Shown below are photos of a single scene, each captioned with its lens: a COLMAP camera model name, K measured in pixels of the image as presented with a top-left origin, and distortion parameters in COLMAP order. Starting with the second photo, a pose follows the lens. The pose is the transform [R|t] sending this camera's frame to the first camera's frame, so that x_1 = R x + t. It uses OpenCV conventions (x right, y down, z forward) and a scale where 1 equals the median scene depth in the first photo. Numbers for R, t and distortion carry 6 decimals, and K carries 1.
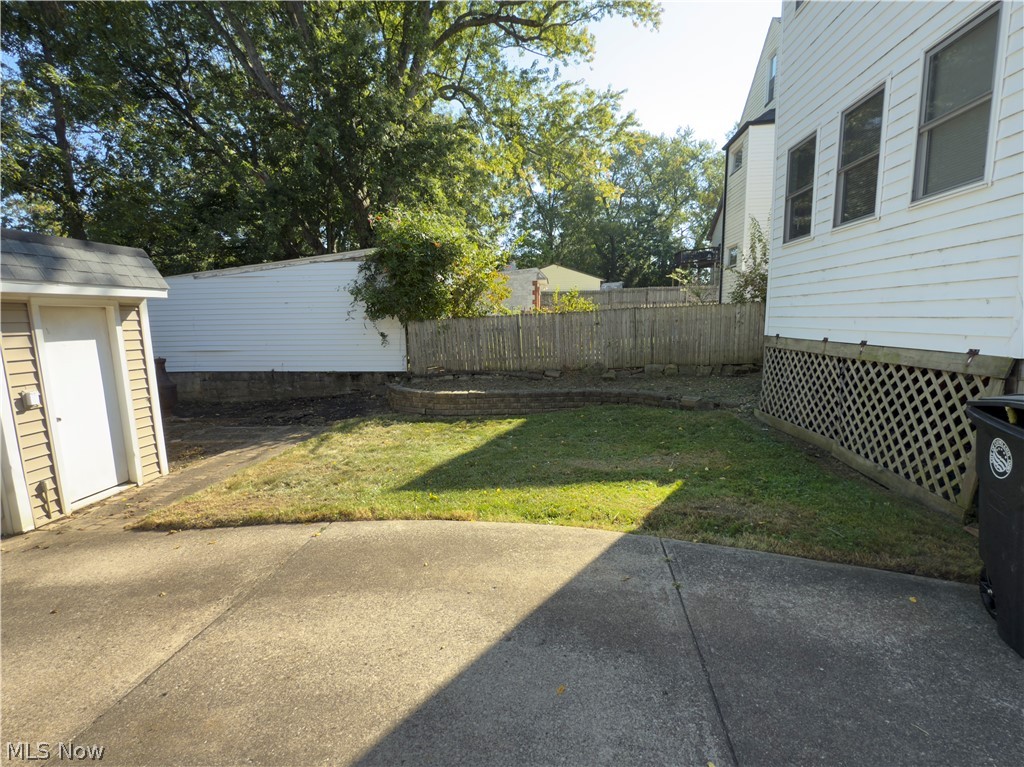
lens RADIAL K [[488.1, 0, 512.8], [0, 488.1, 384.8], [0, 0, 1]] dist [-0.002124, 0.000392]
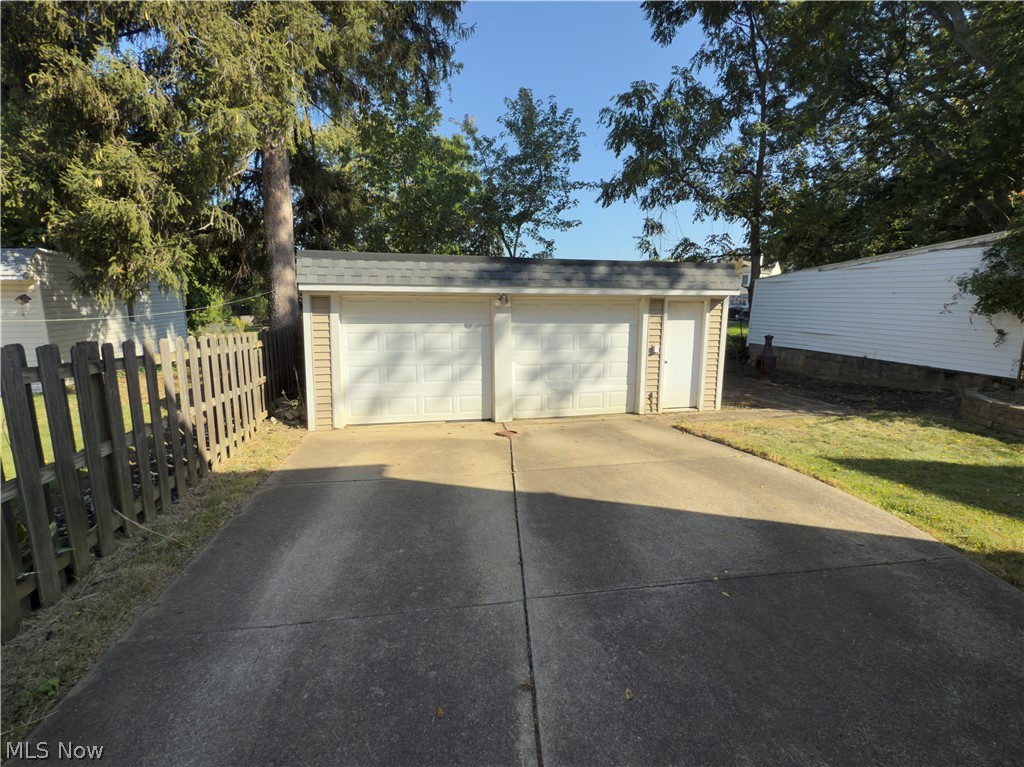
lens RADIAL K [[488.1, 0, 512.8], [0, 488.1, 384.8], [0, 0, 1]] dist [-0.002124, 0.000392]
pose [[0.321140, 0.186639, -0.928458, 0.618517], [-0.146483, 0.978378, 0.146008, -0.030295], [0.935635, 0.089114, 0.341536, -0.172937]]
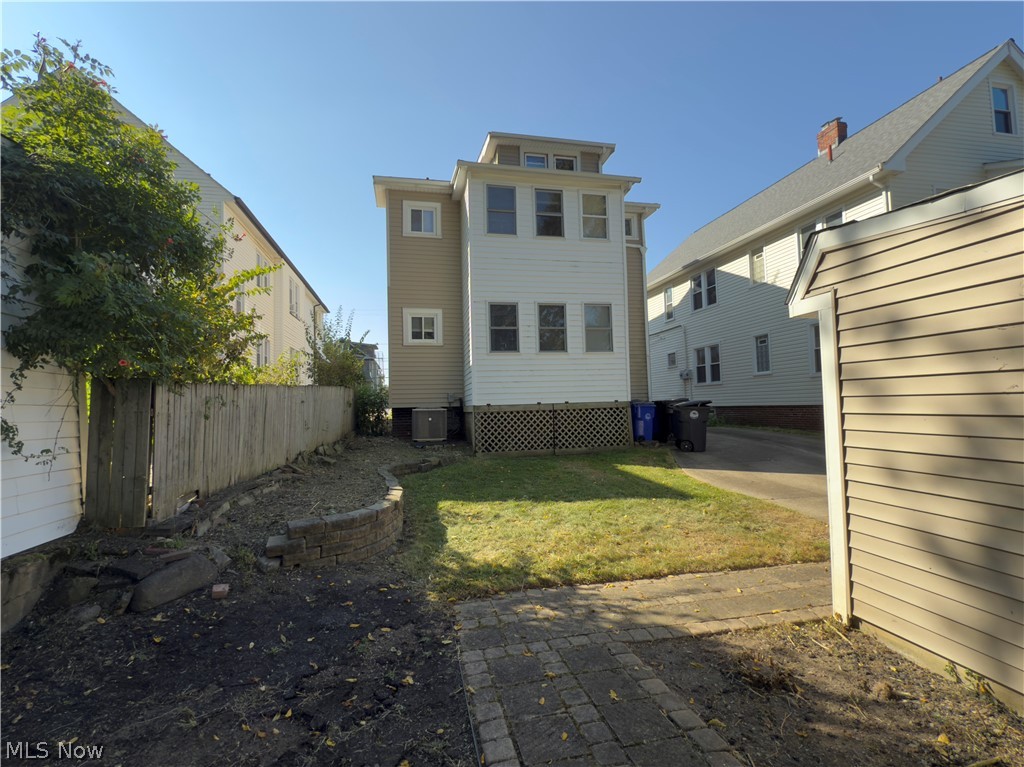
lens RADIAL K [[488.1, 0, 512.8], [0, 488.1, 384.8], [0, 0, 1]] dist [-0.002124, 0.000392]
pose [[-0.289863, 0.063584, 0.954954, -1.456904], [0.165103, 0.986154, -0.015546, -0.169321], [-0.942720, 0.153159, -0.296347, 1.863324]]
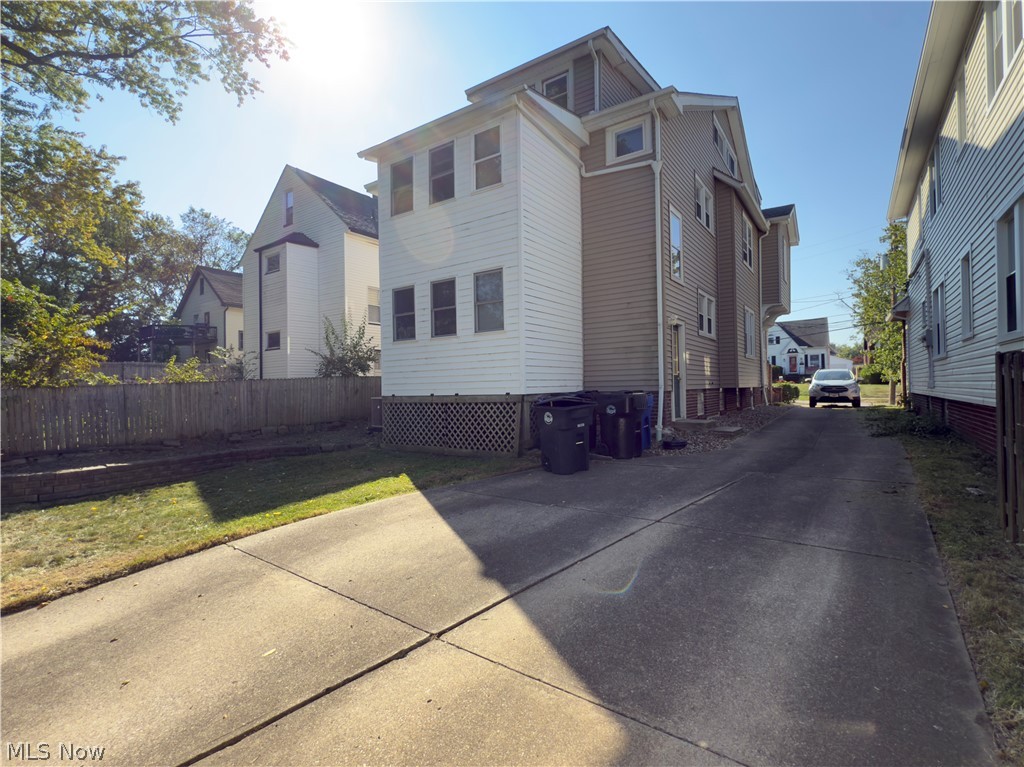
lens RADIAL K [[488.1, 0, 512.8], [0, 488.1, 384.8], [0, 0, 1]] dist [-0.002124, 0.000392]
pose [[0.497904, 0.009658, 0.867178, -0.910901], [0.132994, 0.987260, -0.087356, 0.082075], [-0.856974, 0.158825, 0.490276, -0.215309]]
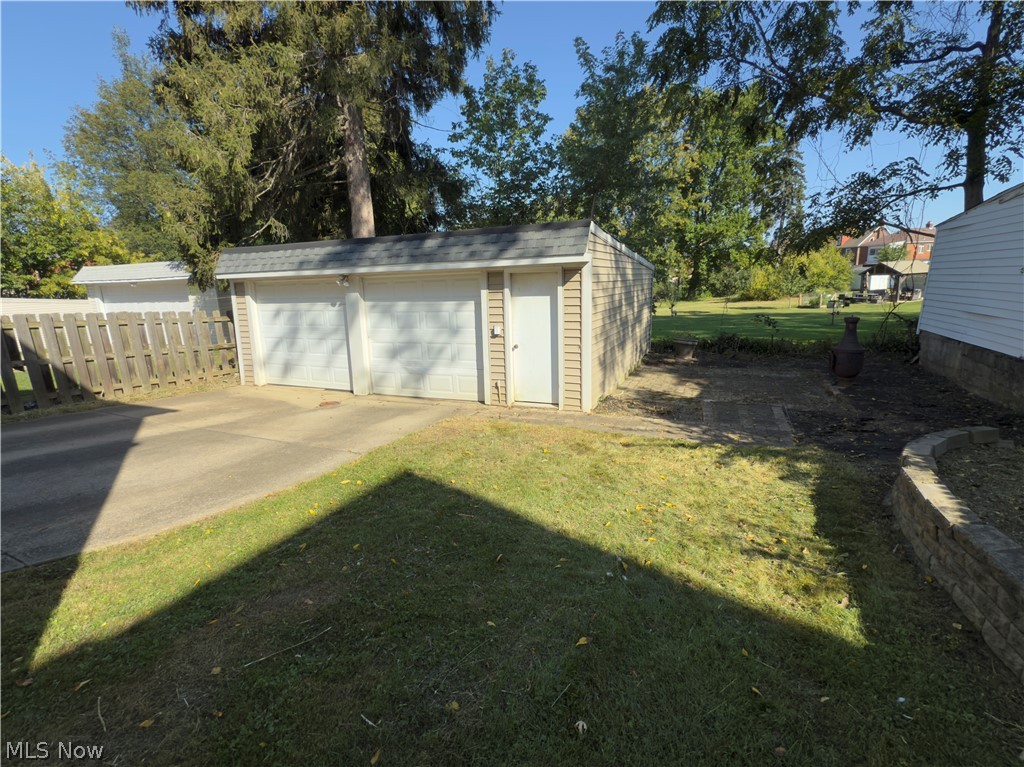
lens RADIAL K [[488.1, 0, 512.8], [0, 488.1, 384.8], [0, 0, 1]] dist [-0.002124, 0.000392]
pose [[-0.313442, 0.225653, -0.922407, 0.545431], [-0.095424, 0.958955, 0.267020, -0.228109], [0.944801, 0.171715, -0.279044, 1.442755]]
